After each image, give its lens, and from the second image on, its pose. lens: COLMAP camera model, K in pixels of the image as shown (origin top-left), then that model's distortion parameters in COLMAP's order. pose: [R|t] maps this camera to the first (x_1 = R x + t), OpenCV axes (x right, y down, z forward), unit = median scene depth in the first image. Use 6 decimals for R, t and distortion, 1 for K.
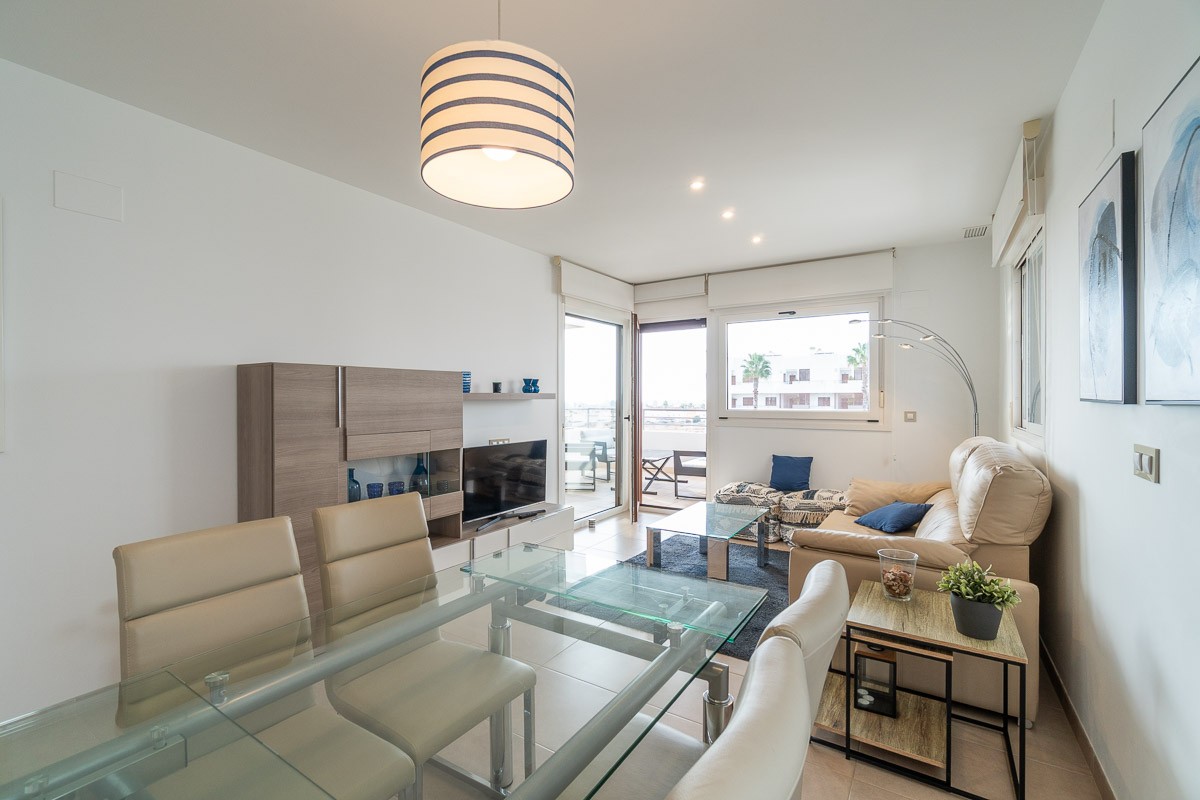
lens RADIAL K [[524.2, 0, 591.5], [0, 524.2, 398.0], [0, 0, 1]] dist [0.003842, 0.000941]
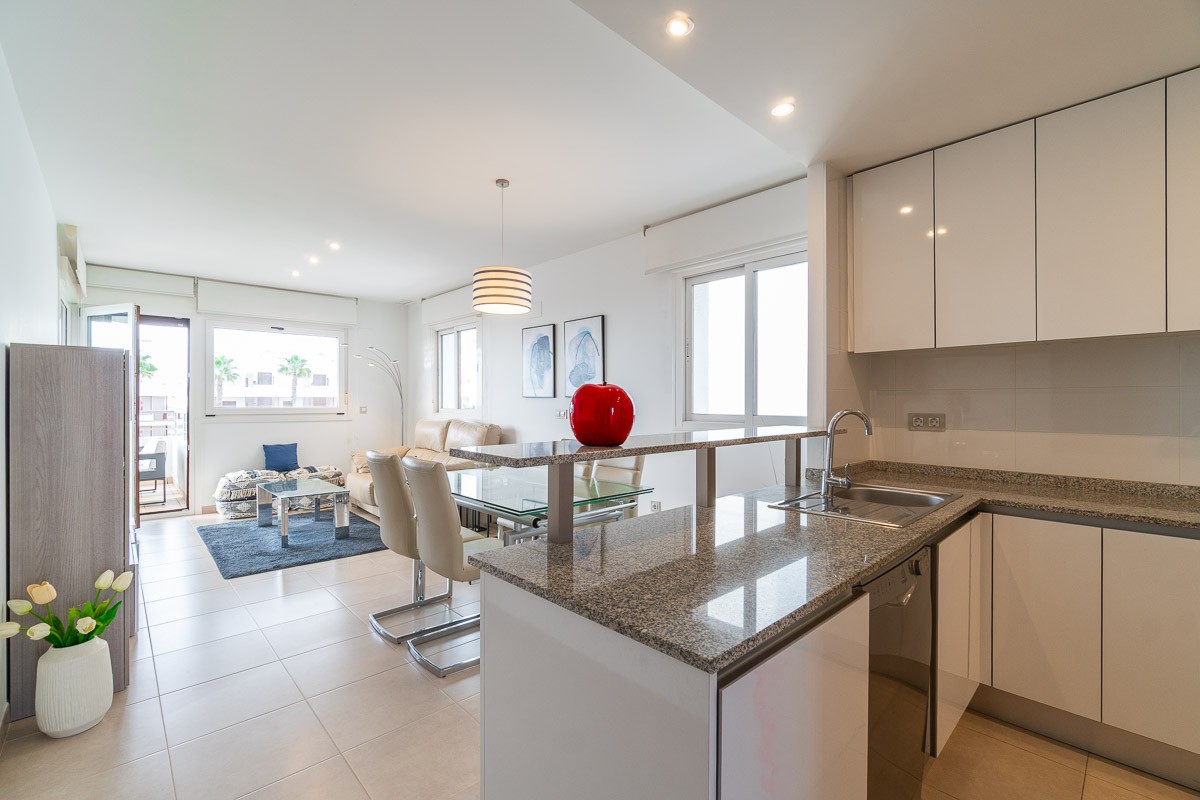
lens RADIAL K [[513.6, 0, 578.8], [0, 513.6, 403.3], [0, 0, 1]] dist [-0.010136, 0.000393]
pose [[0.265745, -0.001388, 0.964042, -0.605105], [-0.002214, 0.999995, 0.002050, 0.010166], [-0.964041, -0.002679, 0.265741, -0.001696]]
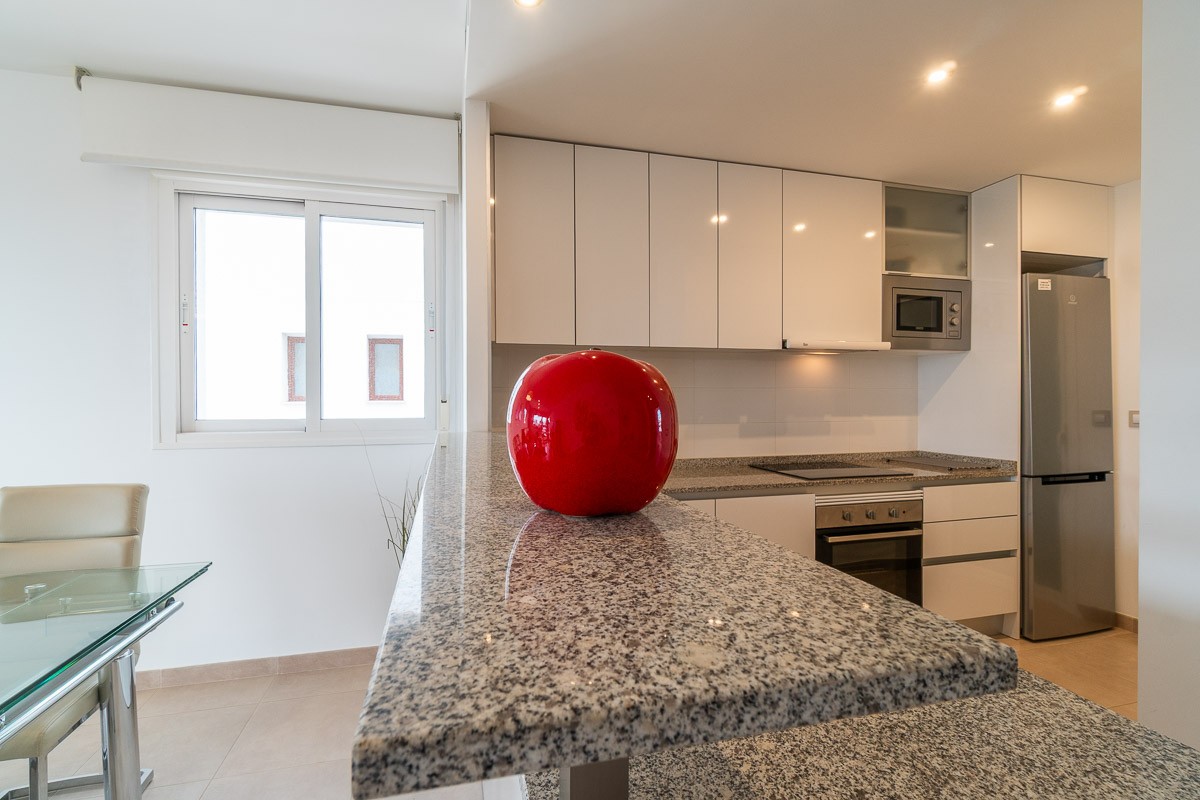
lens RADIAL K [[524.2, 0, 585.2], [0, 524.2, 402.1], [0, 0, 1]] dist [0.003842, 0.000941]
pose [[-0.729401, 0.004549, 0.684071, -0.409161], [0.002107, 0.999988, -0.004403, 0.013798], [-0.684083, -0.001770, -0.729402, 0.140999]]
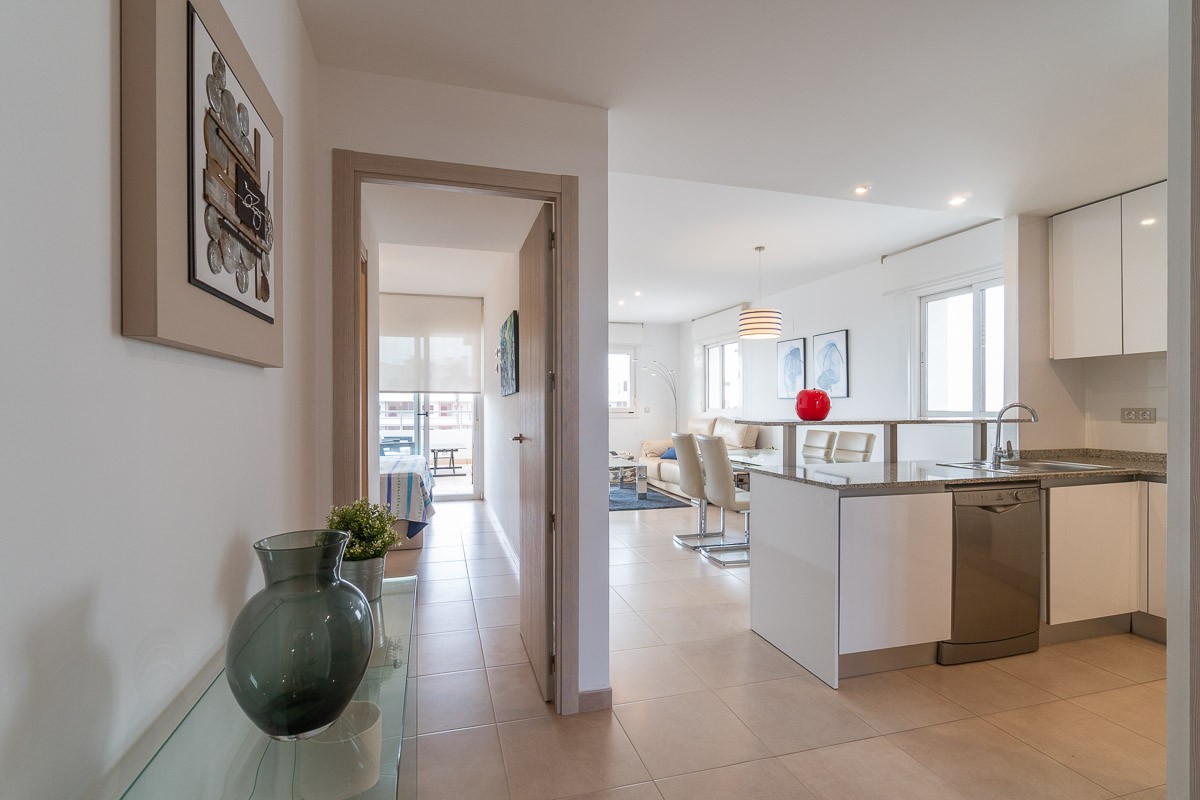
lens RADIAL K [[524.2, 0, 590.4], [0, 524.2, 404.4], [0, 0, 1]] dist [0.003842, 0.000941]
pose [[0.666519, 0.002416, 0.745484, -0.902141], [-0.000681, 0.999996, -0.002631, 0.018370], [-0.745488, 0.001246, 0.666518, -0.132875]]
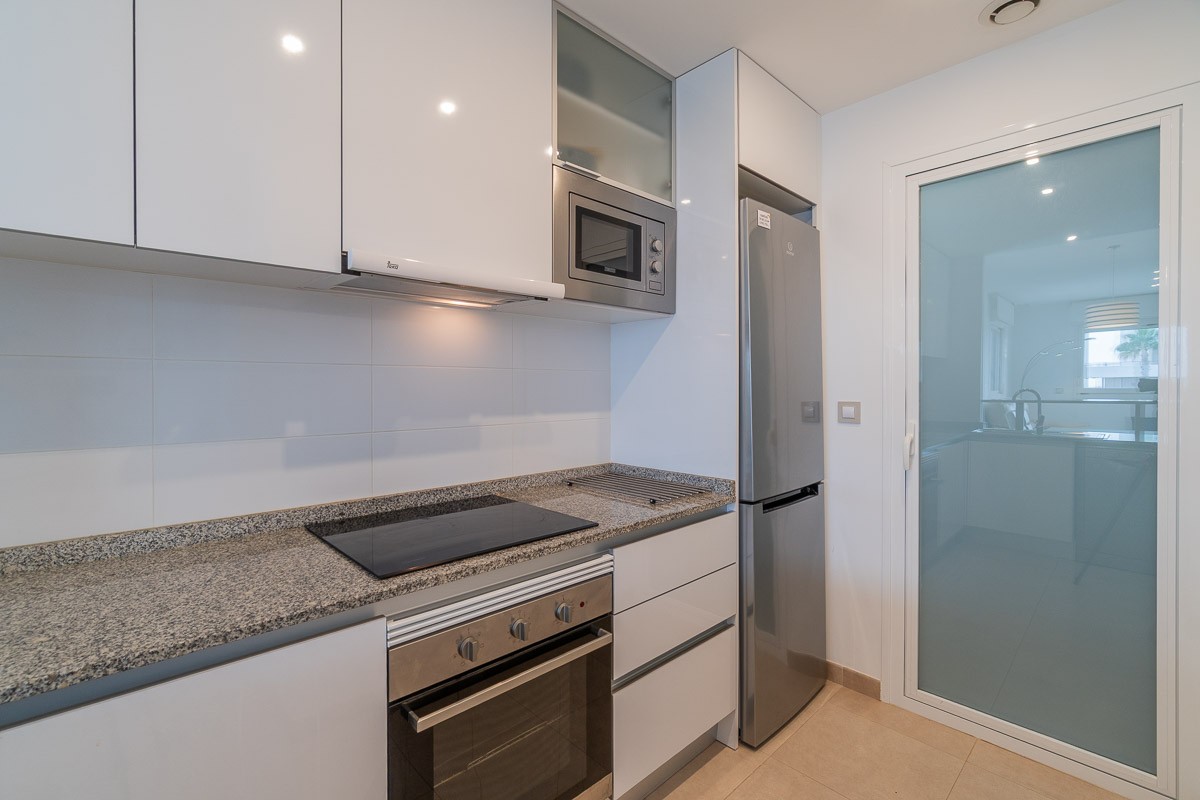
lens RADIAL K [[524.2, 0, 577.9], [0, 524.2, 390.2], [0, 0, 1]] dist [0.003842, 0.000941]
pose [[-0.963847, 0.006486, 0.266379, -0.358964], [0.006208, 0.999979, -0.001886, 0.011735], [-0.266386, -0.000164, -0.963866, -0.163021]]
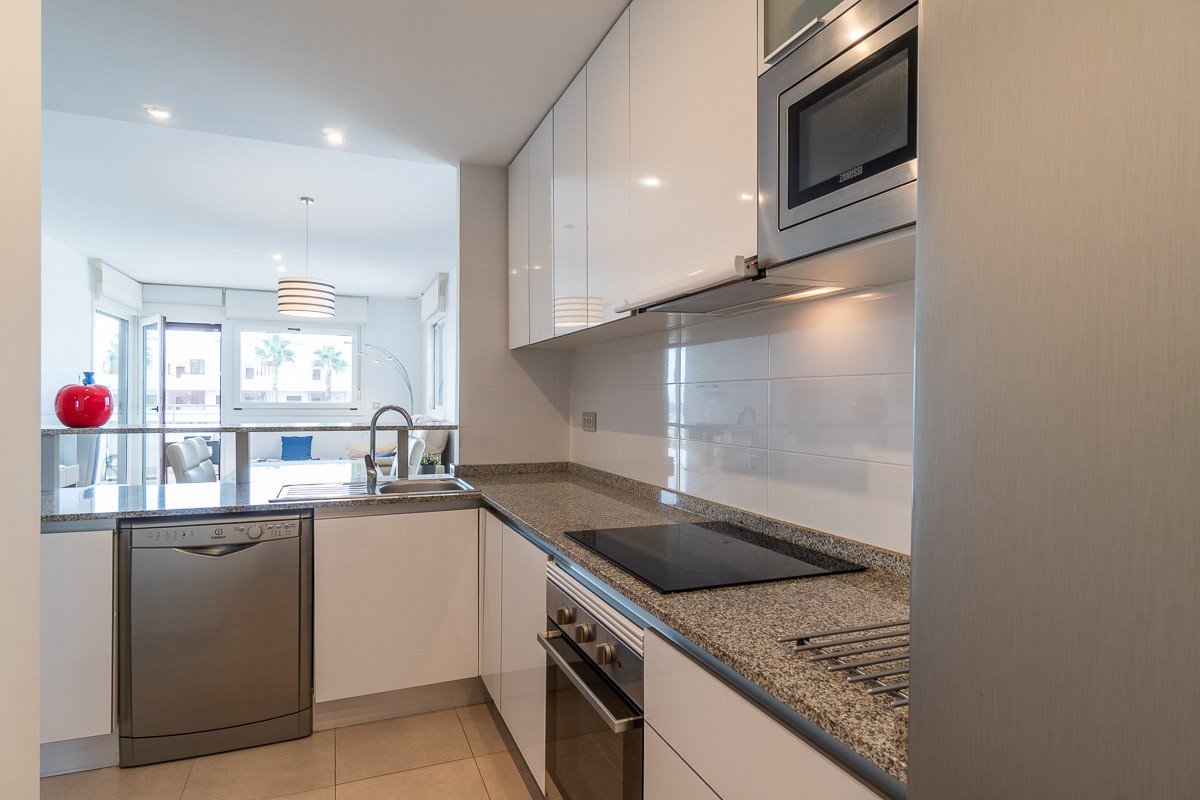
lens RADIAL K [[623.2, 0, 573.3], [0, 623.2, 400.1], [0, 0, 1]] dist [0.005614, 0.000396]
pose [[0.589353, 0.004227, 0.807865, -0.500225], [-0.009970, 0.999948, 0.002041, 0.008094], [-0.807814, -0.009257, 0.589365, -0.524279]]
